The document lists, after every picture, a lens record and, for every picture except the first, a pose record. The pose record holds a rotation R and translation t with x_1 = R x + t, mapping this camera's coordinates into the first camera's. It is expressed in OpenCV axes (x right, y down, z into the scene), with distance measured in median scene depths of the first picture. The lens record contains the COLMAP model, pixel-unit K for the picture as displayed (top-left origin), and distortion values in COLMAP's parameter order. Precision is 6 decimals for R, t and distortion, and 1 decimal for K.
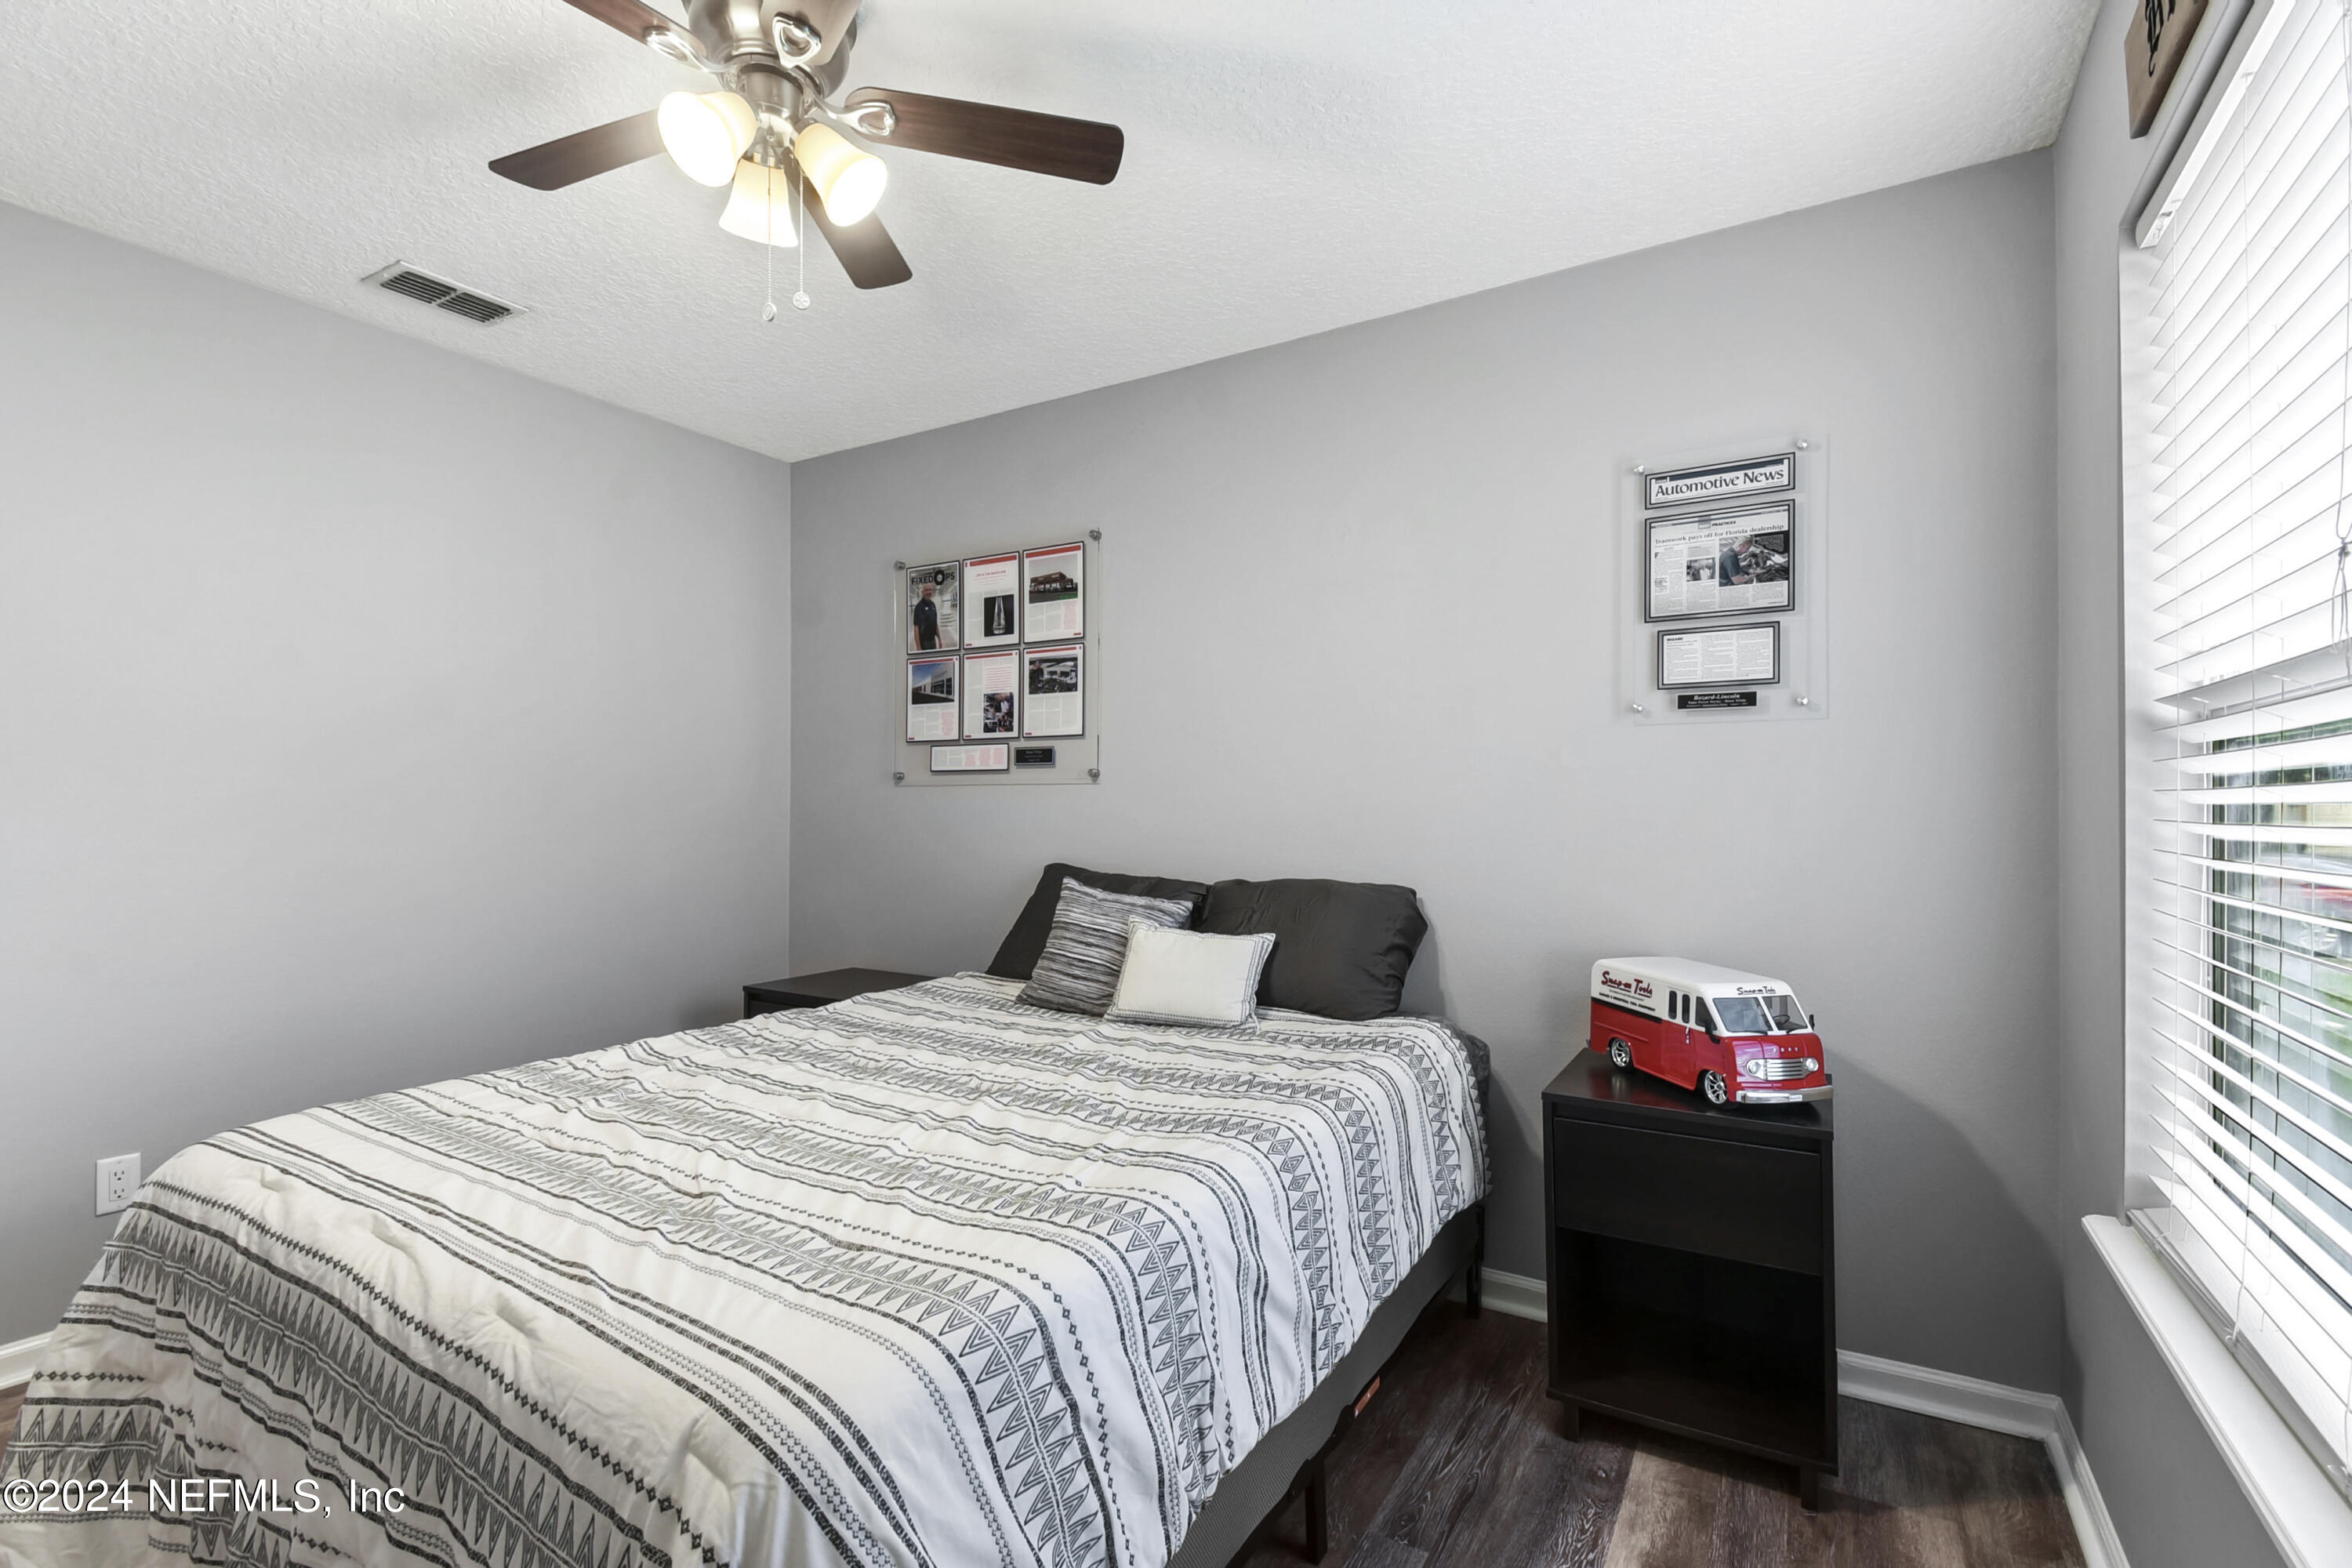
lens RADIAL K [[1077.9, 0, 1174.2], [0, 1077.9, 811.8], [0, 0, 1]] dist [0.040584, -0.030913]
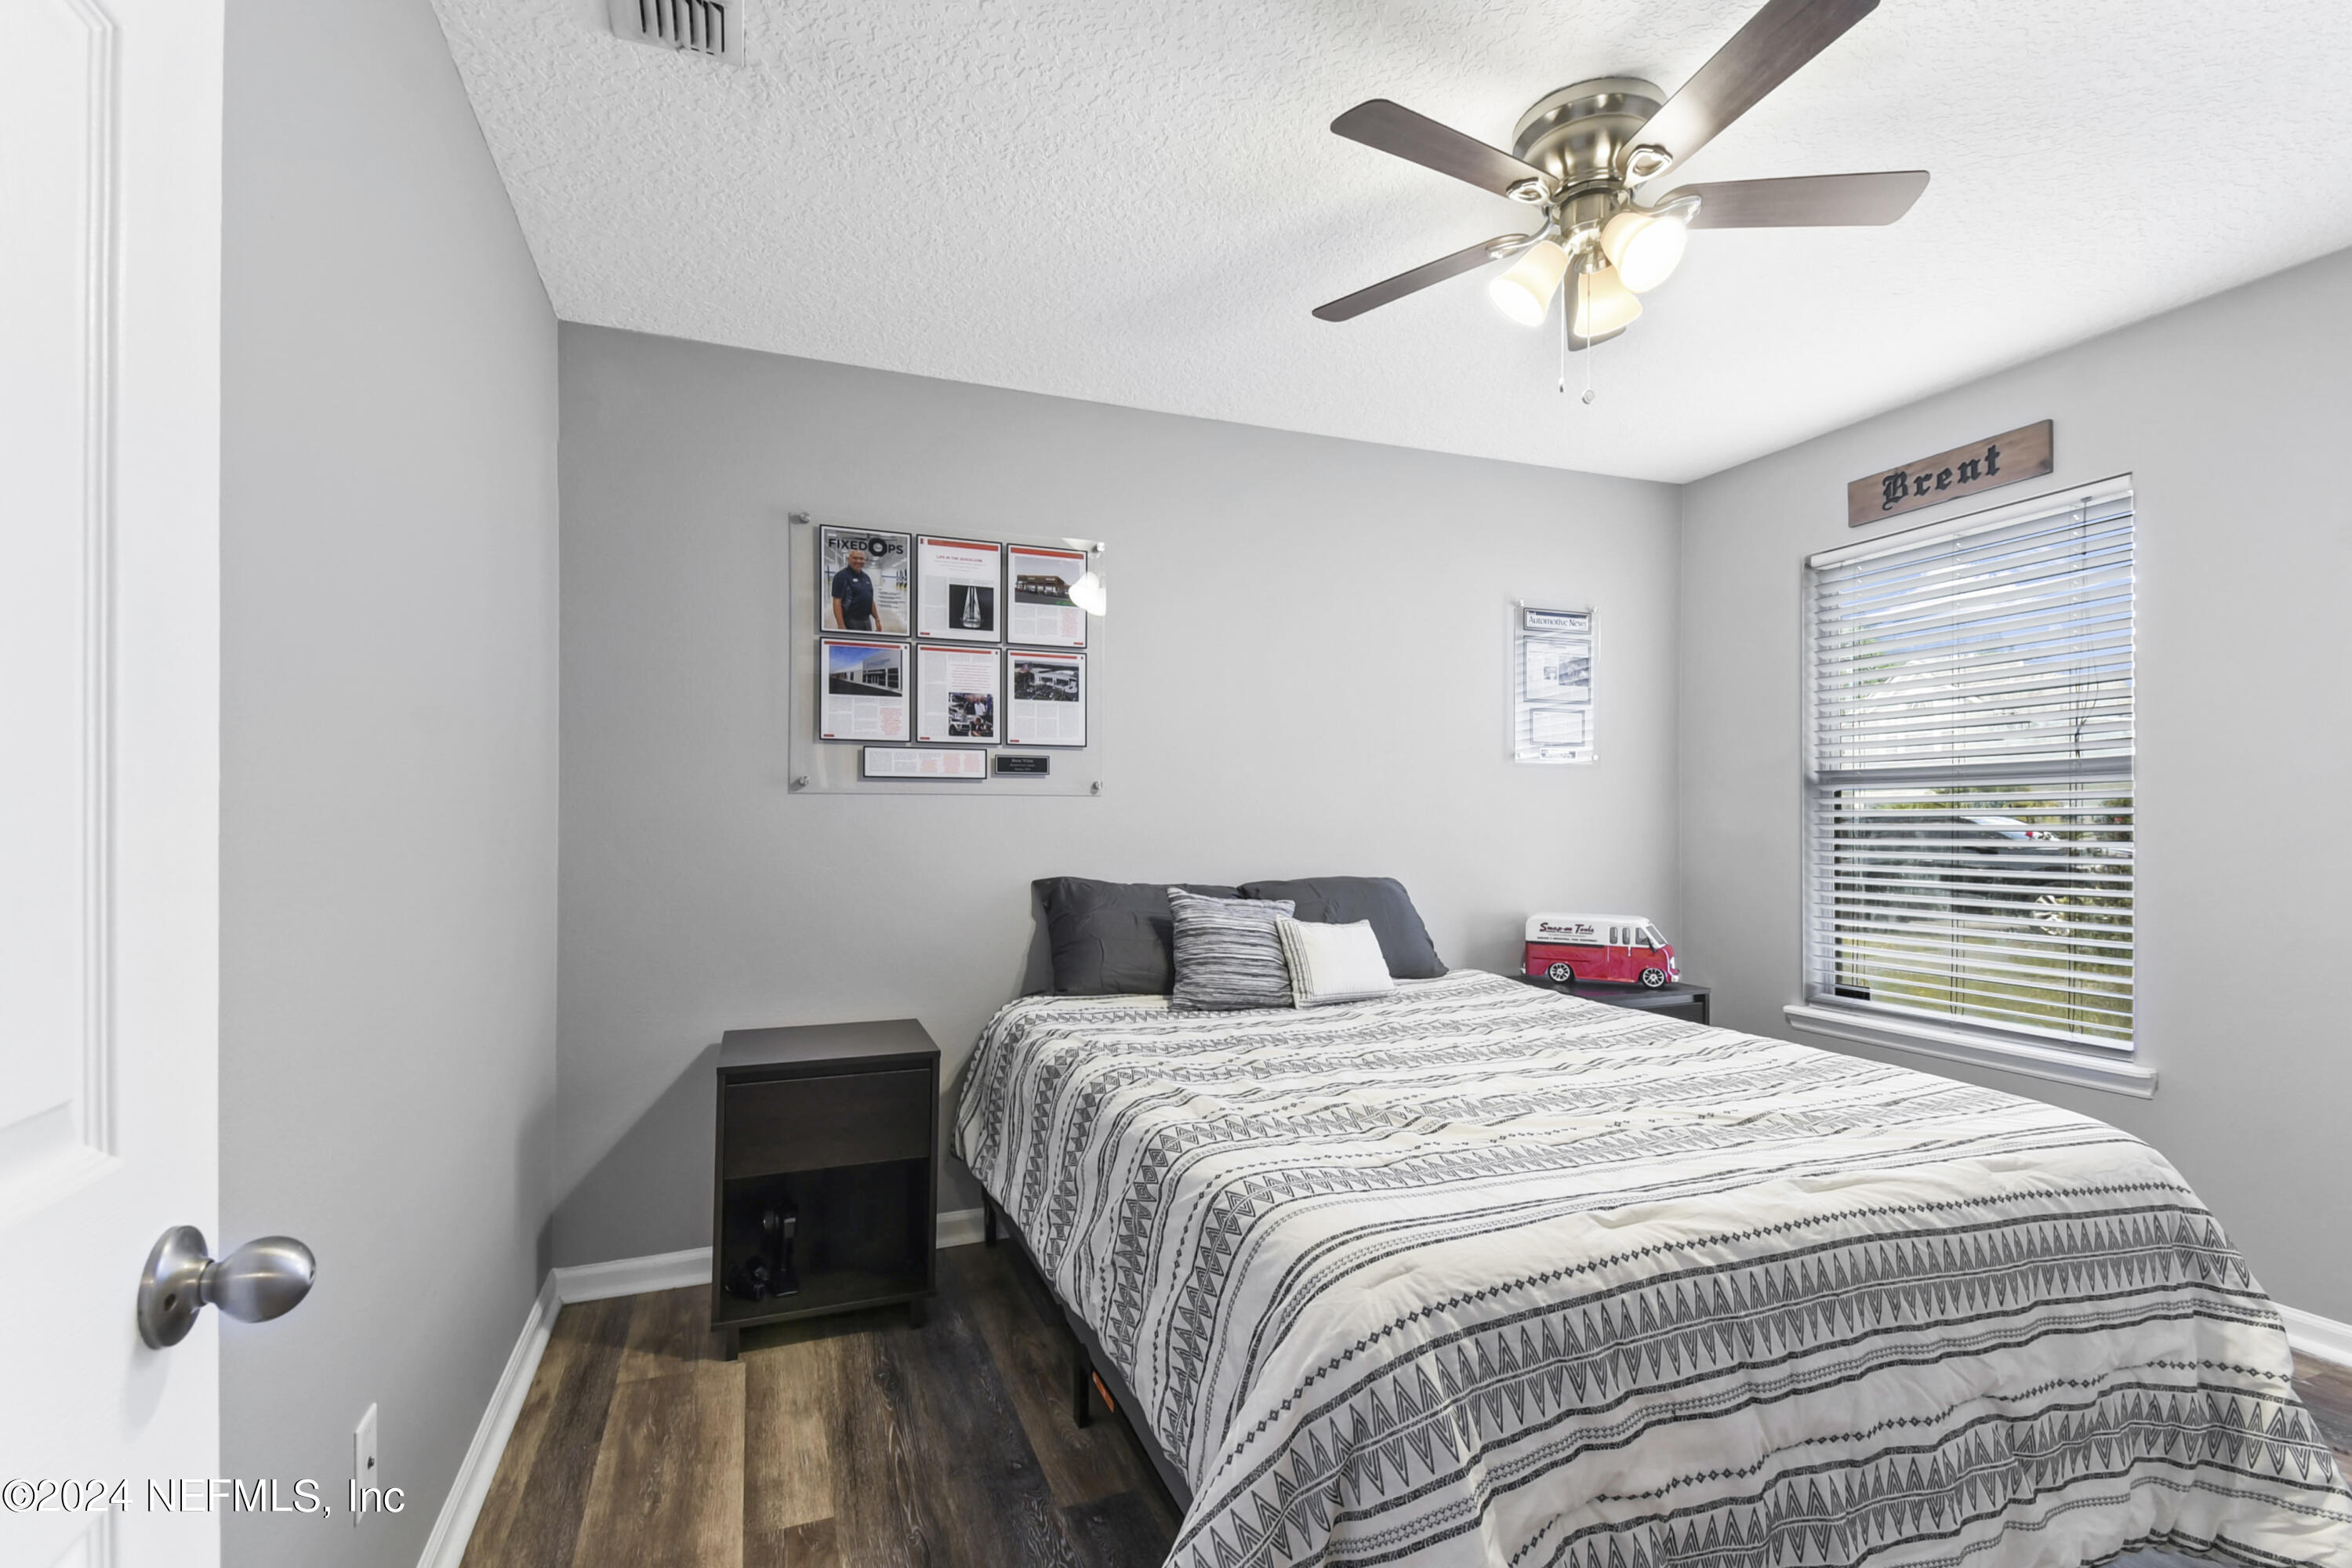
lens RADIAL K [[1077.9, 0, 1174.2], [0, 1077.9, 811.8], [0, 0, 1]] dist [0.040584, -0.030913]
pose [[0.599657, 0.004343, 0.800245, -0.799095], [0.005783, 0.999936, -0.009760, -0.000977], [-0.800236, 0.010481, 0.599594, 0.329752]]
